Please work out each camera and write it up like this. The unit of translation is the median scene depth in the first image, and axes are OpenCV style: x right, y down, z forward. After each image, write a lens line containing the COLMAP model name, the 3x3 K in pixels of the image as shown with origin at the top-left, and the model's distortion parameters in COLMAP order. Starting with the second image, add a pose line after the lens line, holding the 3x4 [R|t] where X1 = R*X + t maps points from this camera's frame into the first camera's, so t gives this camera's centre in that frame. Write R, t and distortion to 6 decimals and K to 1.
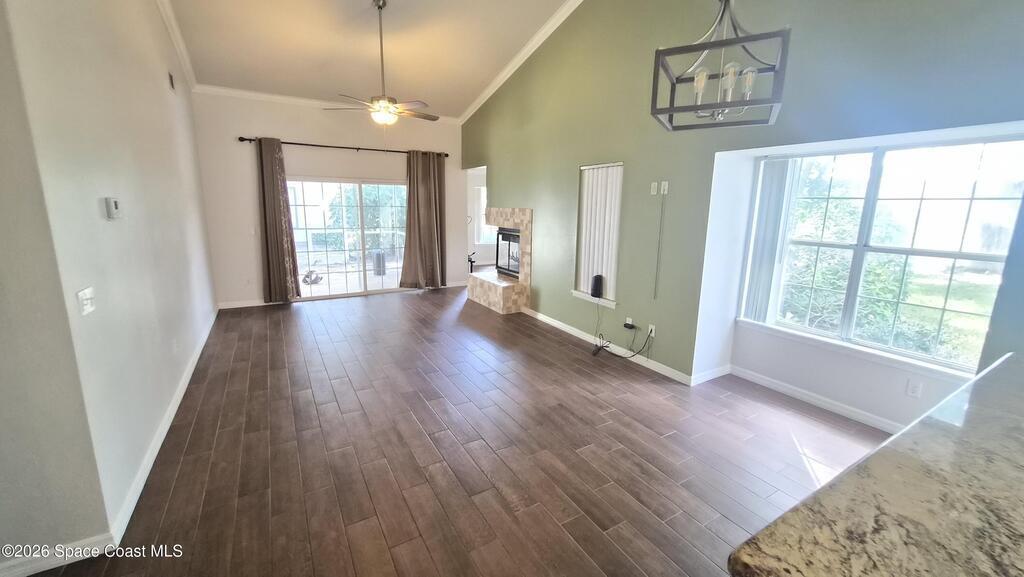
lens RADIAL K [[405.8, 0, 511.3], [0, 405.8, 278.2], [0, 0, 1]] dist [-0.001735, 0.001615]
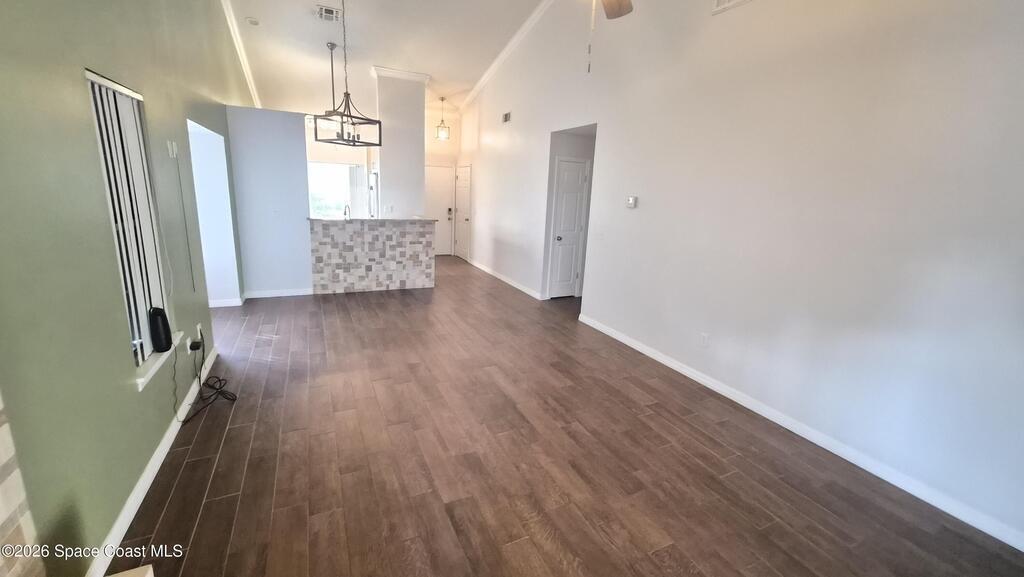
lens RADIAL K [[405.8, 0, 511.0], [0, 405.8, 283.5], [0, 0, 1]] dist [-0.001735, 0.001615]
pose [[-0.994201, -0.084051, 0.067081, -0.331871], [-0.049892, 0.913107, 0.404655, -0.330488], [-0.095264, 0.398962, -0.912006, 1.720894]]
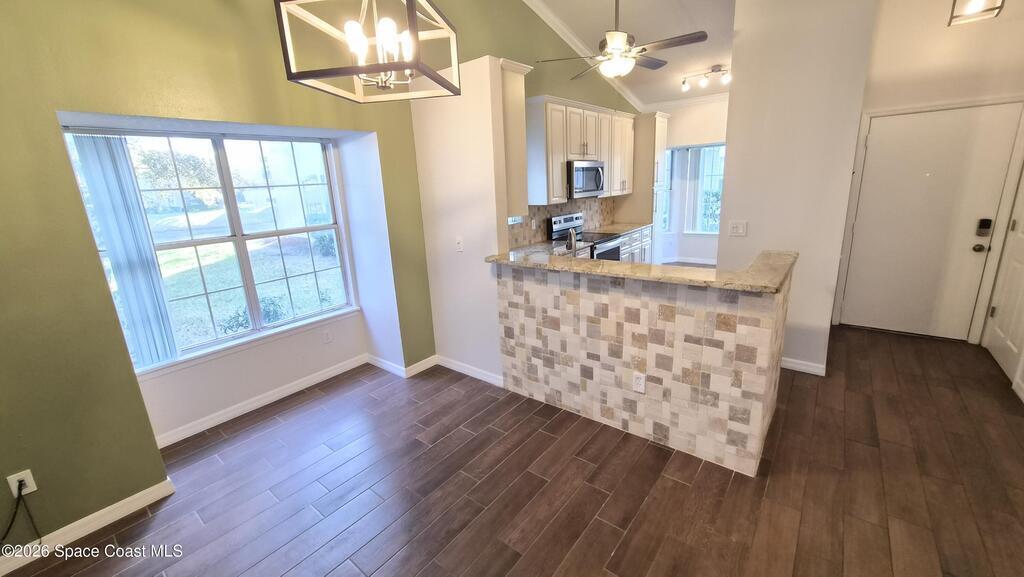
lens RADIAL K [[405.8, 0, 511.7], [0, 405.8, 281.9], [0, 0, 1]] dist [-0.001735, 0.001615]
pose [[-0.353470, -0.223659, 0.908315, -0.231561], [0.217482, 0.924742, 0.312337, -0.112470], [-0.909814, 0.307944, -0.278226, 0.572185]]
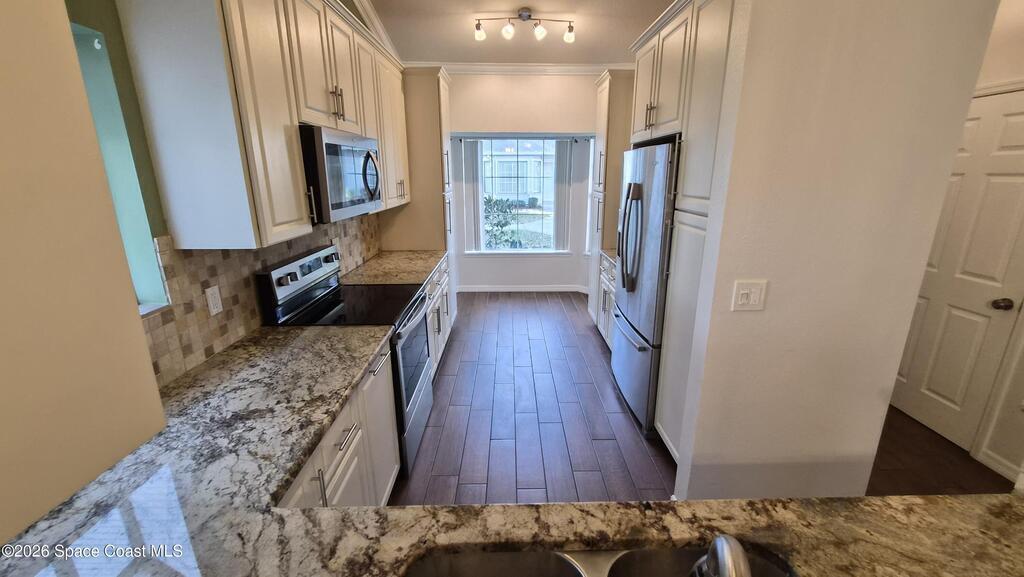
lens RADIAL K [[405.8, 0, 511.4], [0, 405.8, 281.9], [0, 0, 1]] dist [-0.001735, 0.001615]
pose [[-0.863485, -0.147483, 0.482331, 0.432368], [0.080553, 0.903695, 0.420532, -0.045333], [-0.497901, 0.401976, -0.768446, 0.279407]]
